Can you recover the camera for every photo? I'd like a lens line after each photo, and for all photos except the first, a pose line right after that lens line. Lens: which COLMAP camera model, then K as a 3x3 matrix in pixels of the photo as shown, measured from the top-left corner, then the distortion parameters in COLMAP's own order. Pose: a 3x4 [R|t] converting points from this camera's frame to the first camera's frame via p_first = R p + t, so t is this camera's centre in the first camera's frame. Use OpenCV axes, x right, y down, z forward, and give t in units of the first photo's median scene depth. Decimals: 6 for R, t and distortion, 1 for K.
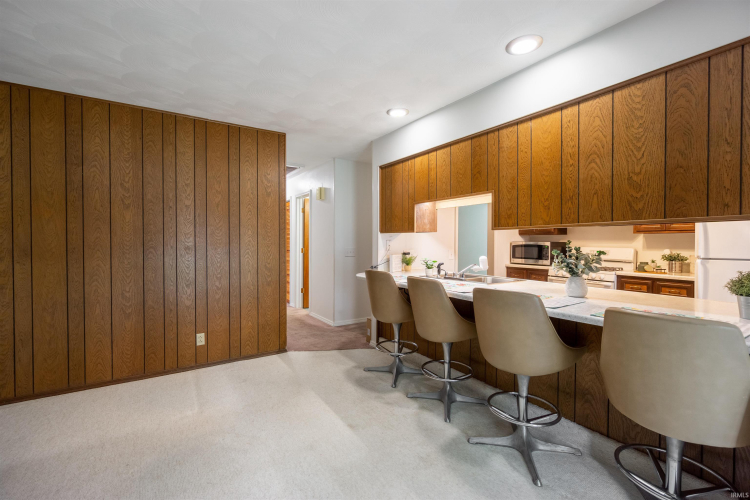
lens RADIAL K [[326.4, 0, 373.7], [0, 326.4, 246.3], [0, 0, 1]] dist [-0.004707, 0.001078]
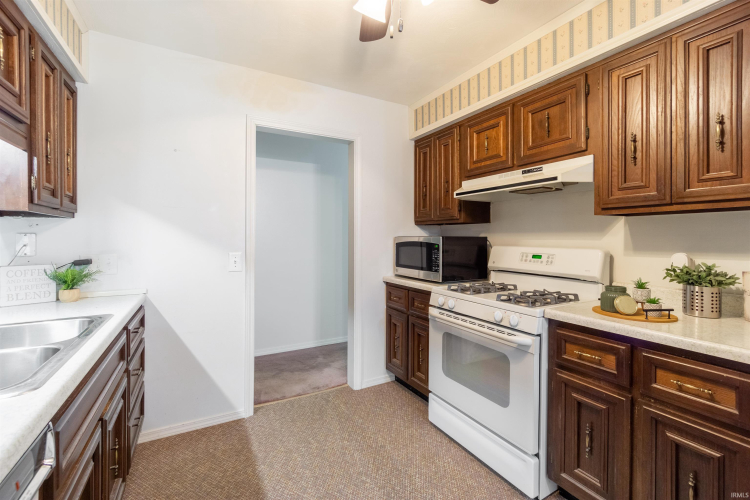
lens RADIAL K [[326.4, 0, 377.2], [0, 326.4, 240.1], [0, 0, 1]] dist [-0.004707, 0.001078]
pose [[0.998153, -0.004021, -0.060623, 0.561101], [0.003302, 0.999923, -0.011949, -0.002996], [0.060666, 0.011727, 0.998089, 0.586352]]
